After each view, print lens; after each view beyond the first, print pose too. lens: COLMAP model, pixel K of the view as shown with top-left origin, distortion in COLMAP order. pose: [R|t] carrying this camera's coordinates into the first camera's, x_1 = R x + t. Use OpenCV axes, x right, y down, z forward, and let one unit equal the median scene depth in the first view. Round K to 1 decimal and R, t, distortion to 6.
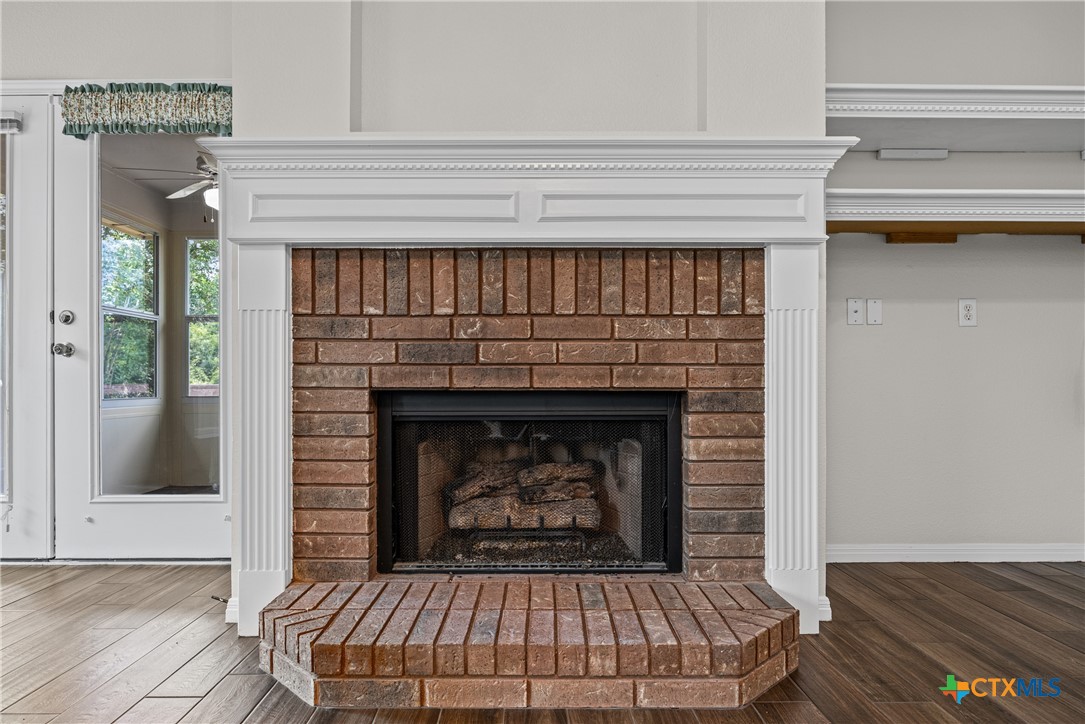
lens RADIAL K [[687.1, 0, 542.3], [0, 687.1, 368.3], [0, 0, 1]] dist [-0.001145, 0.000214]
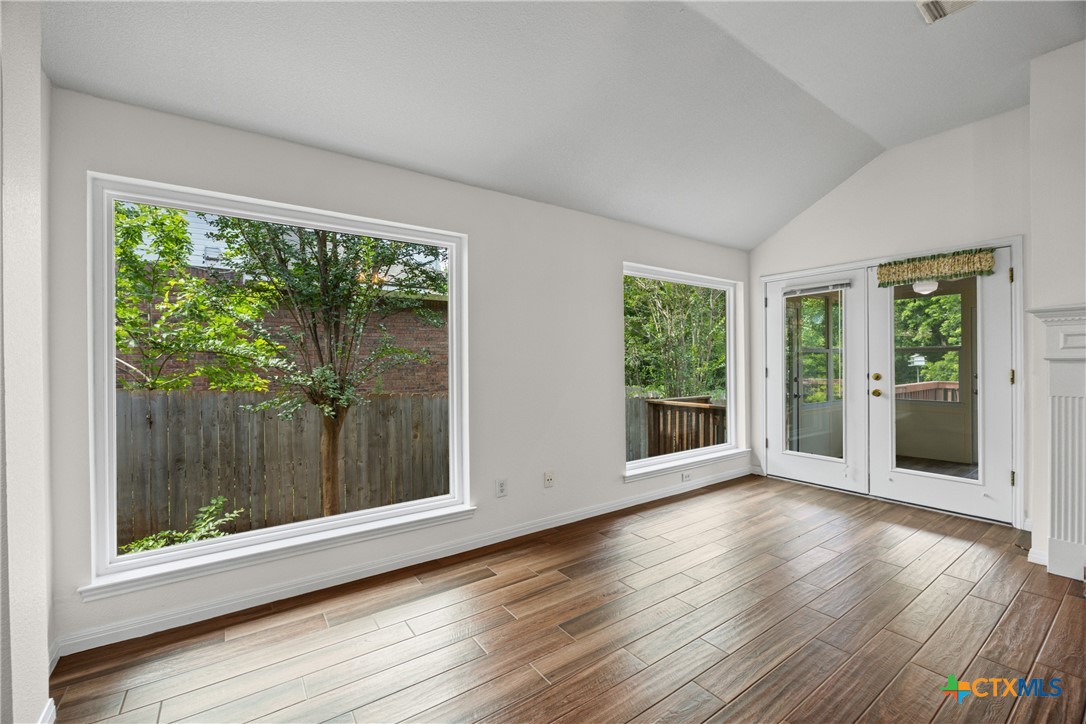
lens RADIAL K [[457.0, 0, 551.4], [0, 457.0, 361.5], [0, 0, 1]] dist [0.000137, -0.000179]
pose [[0.581280, -0.000706, -0.813703, -0.162283], [0.017949, 0.999767, 0.011955, -0.157163], [0.813505, -0.021554, 0.581158, -0.570004]]
